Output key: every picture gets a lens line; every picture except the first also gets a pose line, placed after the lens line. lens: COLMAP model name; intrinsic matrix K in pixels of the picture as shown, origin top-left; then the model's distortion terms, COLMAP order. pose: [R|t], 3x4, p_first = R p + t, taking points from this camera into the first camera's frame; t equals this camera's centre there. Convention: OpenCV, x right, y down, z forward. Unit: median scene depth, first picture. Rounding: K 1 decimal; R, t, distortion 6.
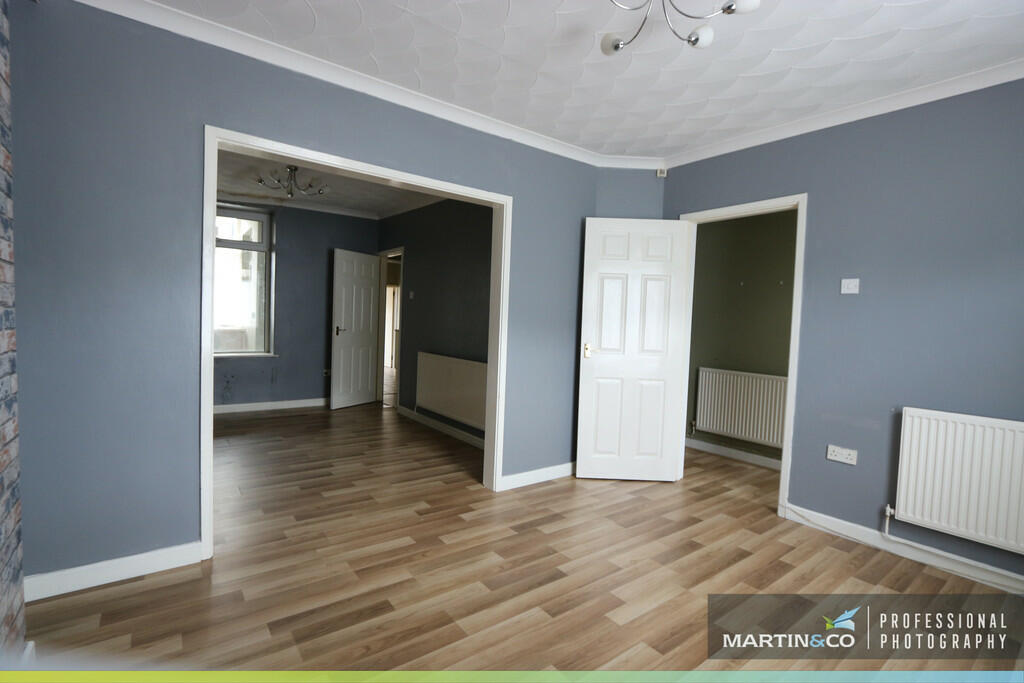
lens RADIAL K [[475.4, 0, 497.1], [0, 475.4, 341.7], [0, 0, 1]] dist [-0.001386, 0.000309]
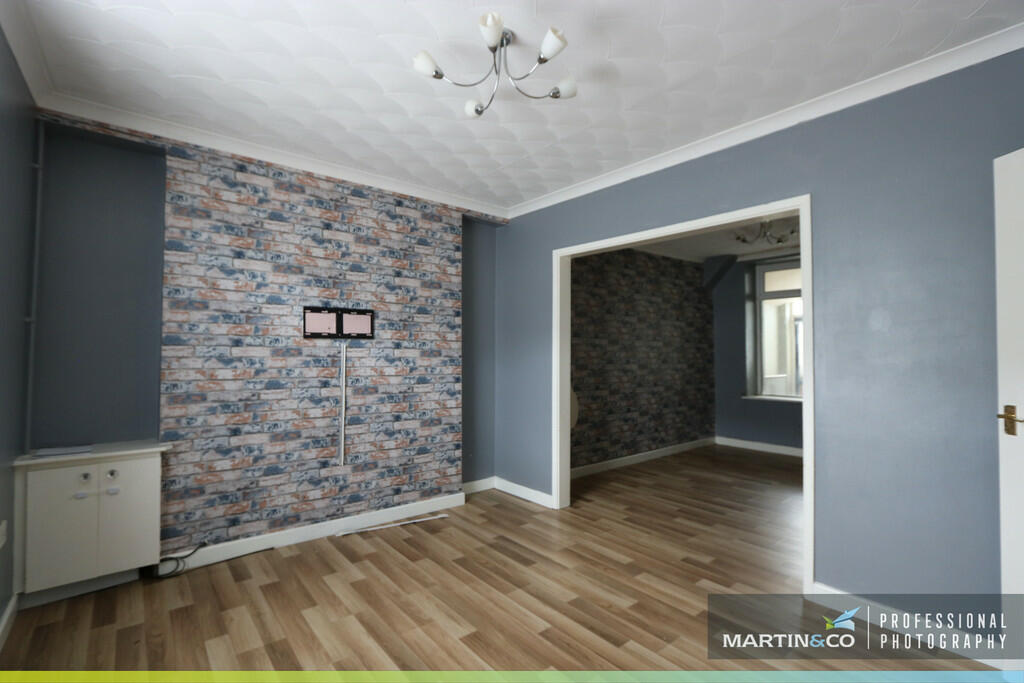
lens RADIAL K [[475.4, 0, 497.1], [0, 475.4, 341.7], [0, 0, 1]] dist [-0.001386, 0.000309]
pose [[0.033793, -0.059877, -0.997634, 1.175311], [-0.049780, 0.996864, -0.061518, -0.006041], [0.998188, 0.051741, 0.030707, 0.806338]]
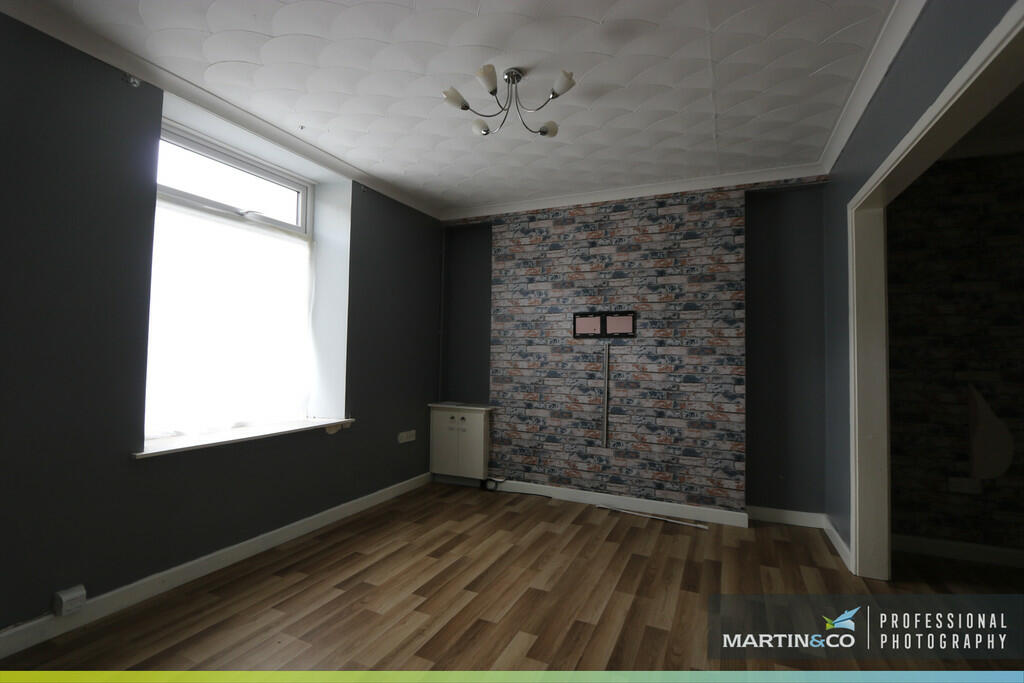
lens RADIAL K [[478.8, 0, 502.2], [0, 478.8, 341.3], [0, 0, 1]] dist [-0.002128, -0.000042]
pose [[-0.881150, -0.065622, -0.468261, 0.786898], [-0.069619, 0.997535, -0.008790, -0.031423], [0.467683, 0.024854, -0.883547, 1.796601]]
